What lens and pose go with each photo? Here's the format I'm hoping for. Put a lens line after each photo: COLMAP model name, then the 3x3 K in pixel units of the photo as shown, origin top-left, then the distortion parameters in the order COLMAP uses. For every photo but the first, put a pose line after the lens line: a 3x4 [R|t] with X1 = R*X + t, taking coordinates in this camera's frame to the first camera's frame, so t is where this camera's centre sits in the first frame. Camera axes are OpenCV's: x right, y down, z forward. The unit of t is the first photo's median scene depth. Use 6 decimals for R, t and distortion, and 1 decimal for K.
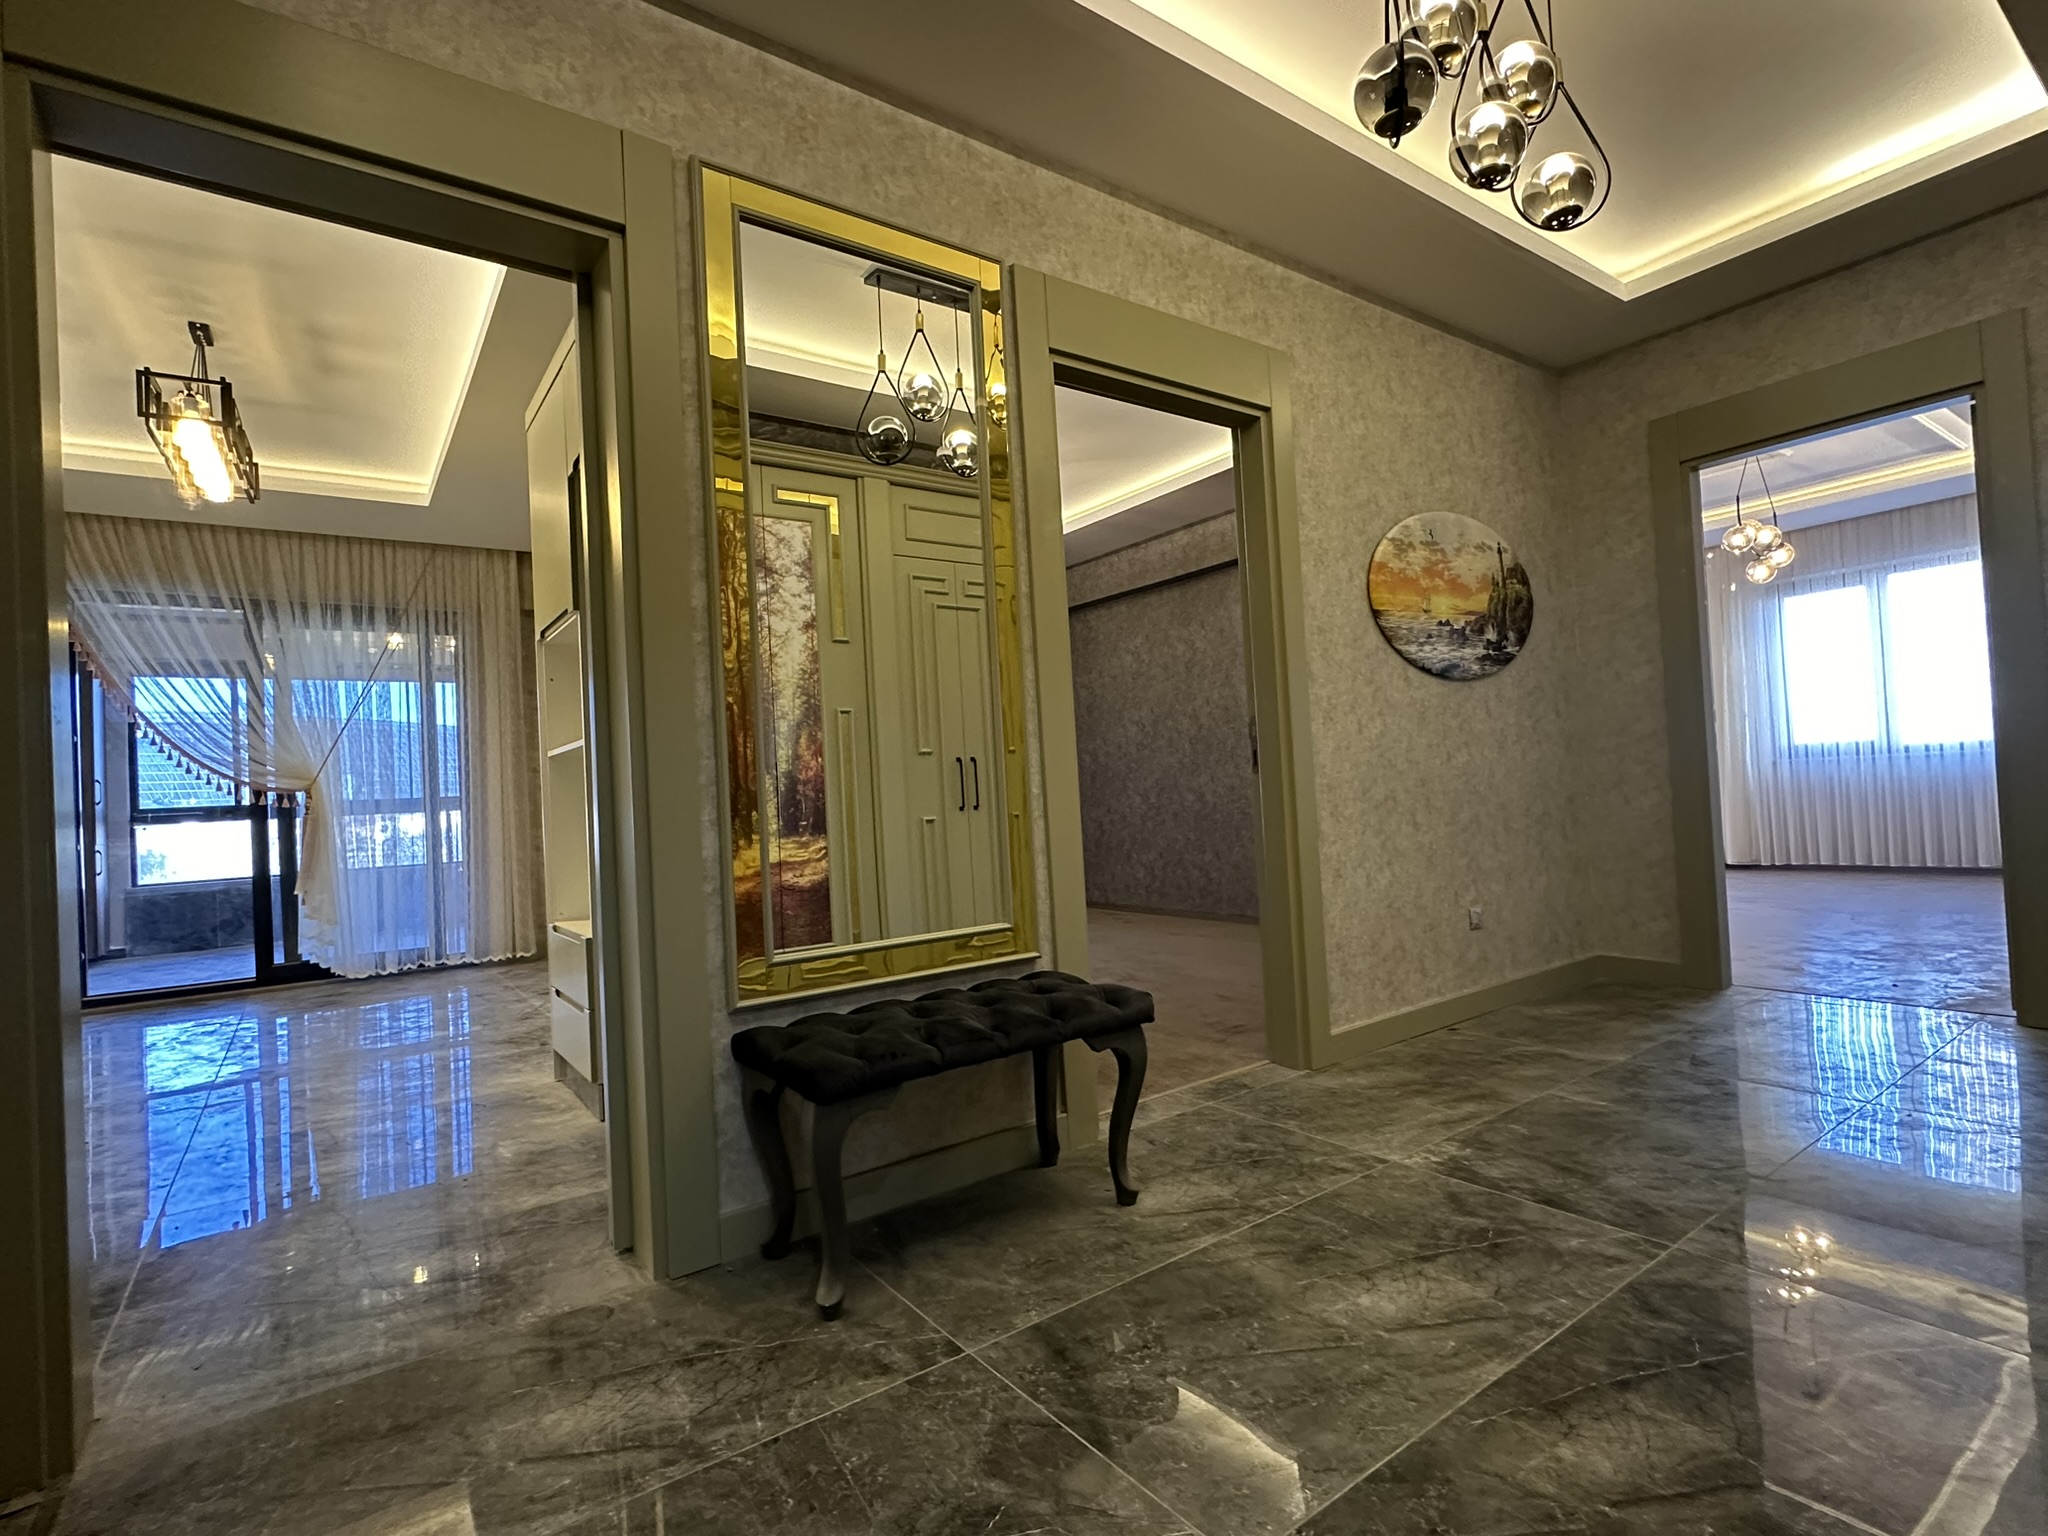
lens RADIAL K [[980.1, 0, 1026.0], [0, 980.1, 772.9], [0, 0, 1]] dist [-0.003386, -0.000368]
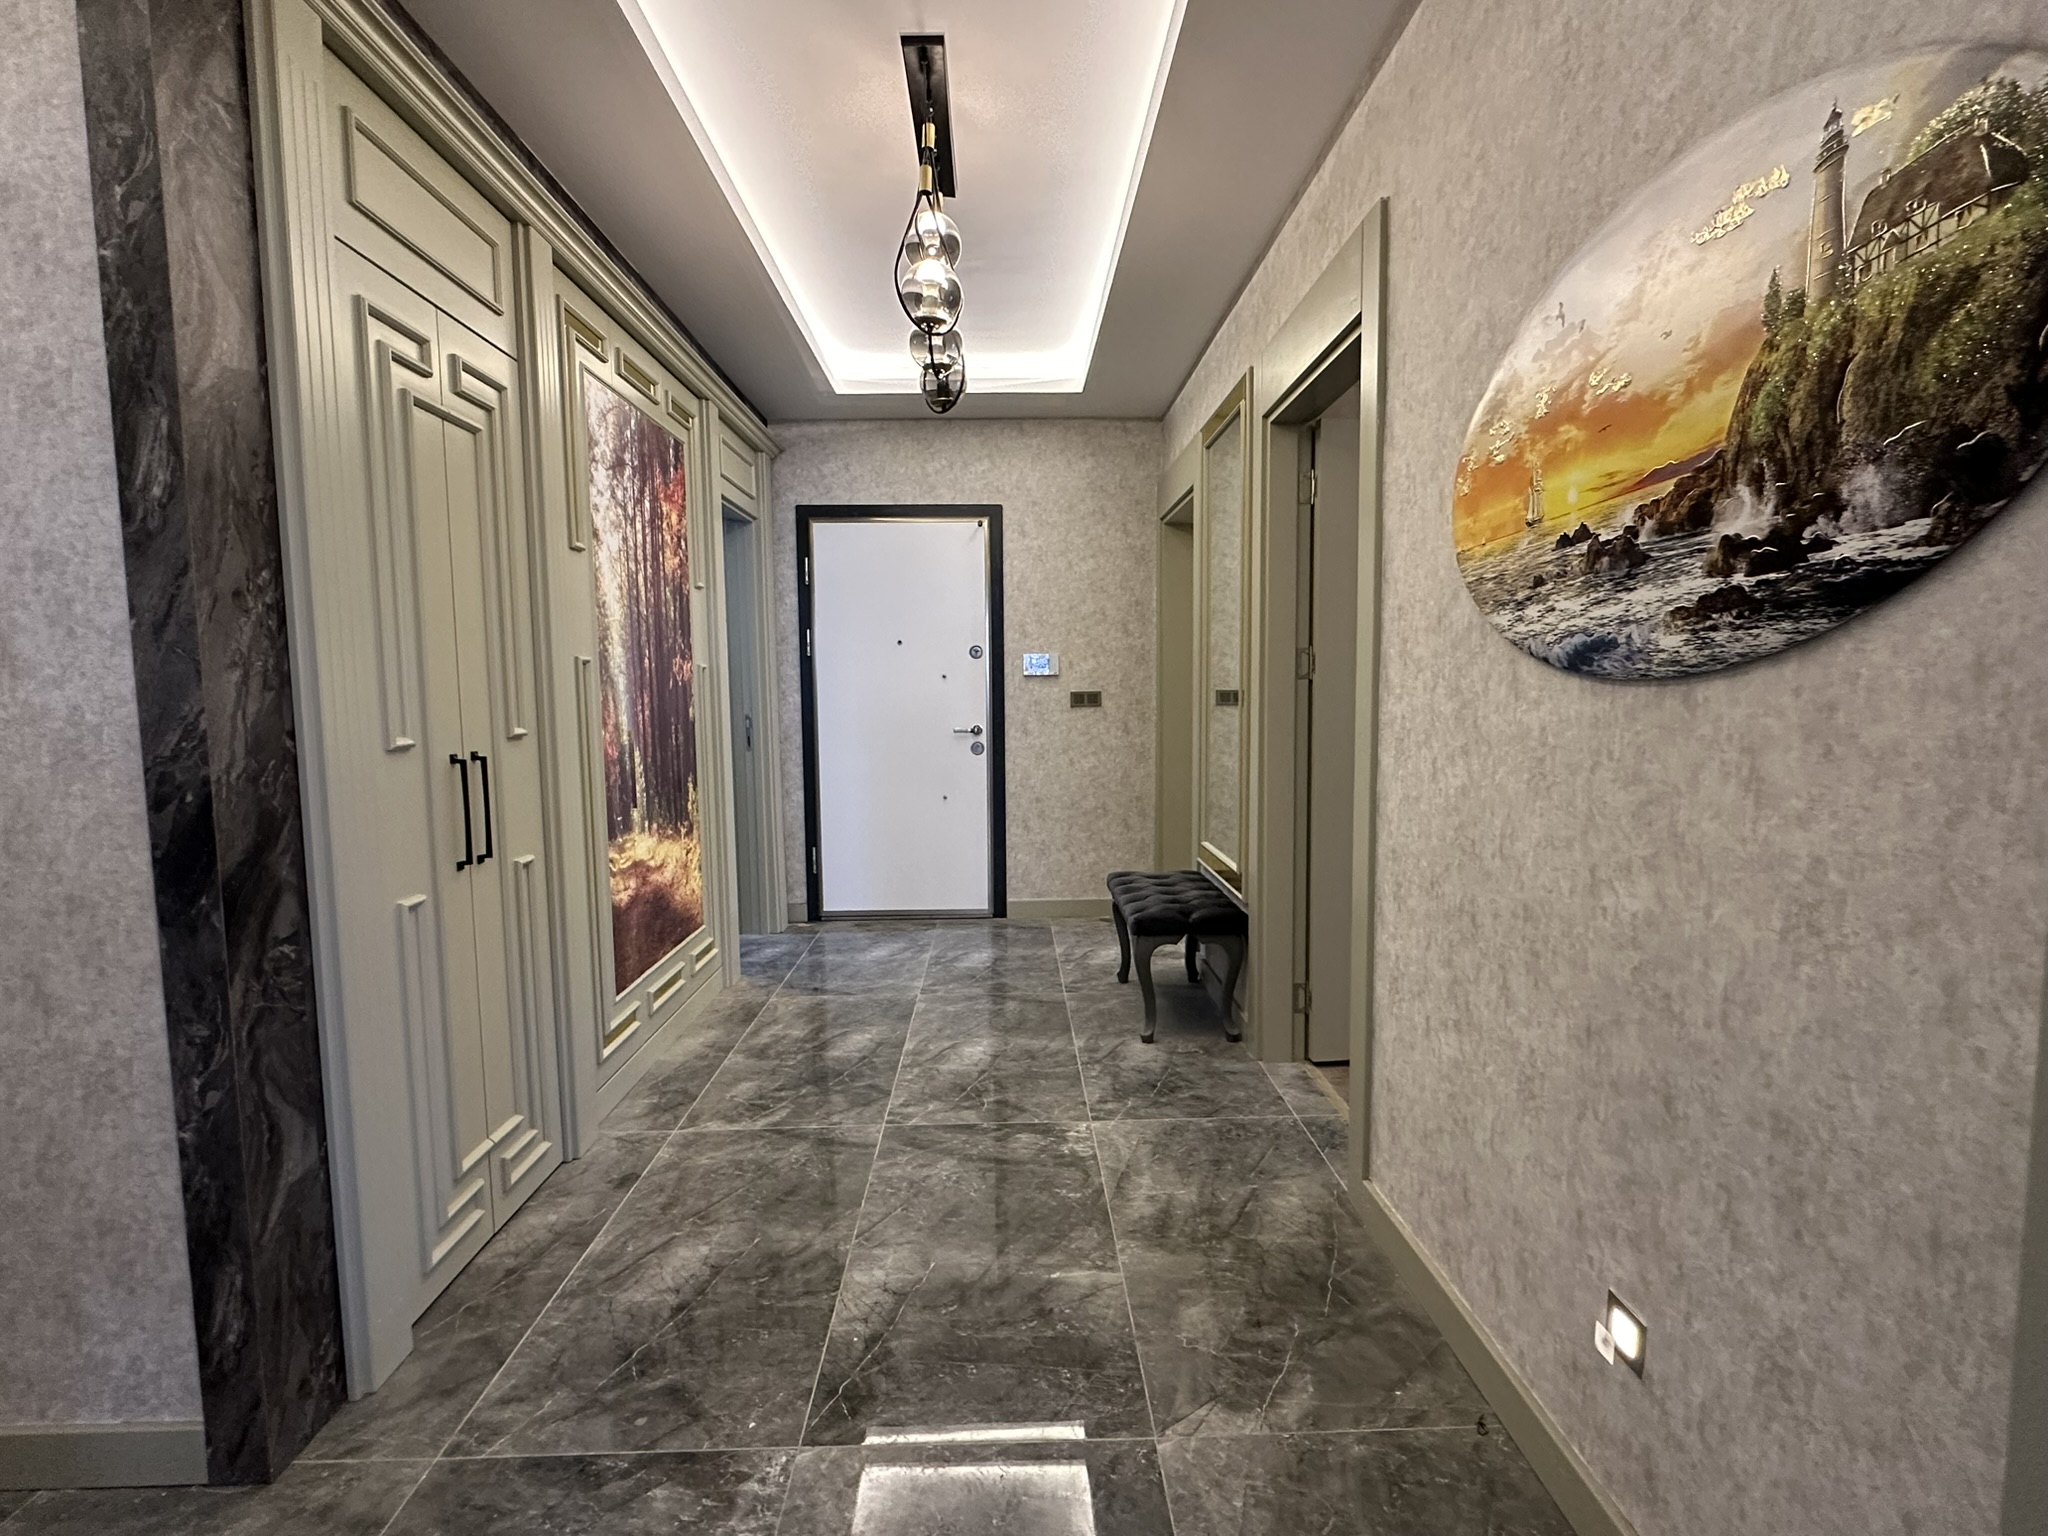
lens RADIAL K [[980.1, 0, 1026.0], [0, 980.1, 772.9], [0, 0, 1]] dist [-0.003386, -0.000368]
pose [[-0.562201, 0.133704, -0.816121, 0.881324], [0.056552, 0.990750, 0.123356, -0.121055], [0.825064, 0.023197, -0.564562, 1.046614]]
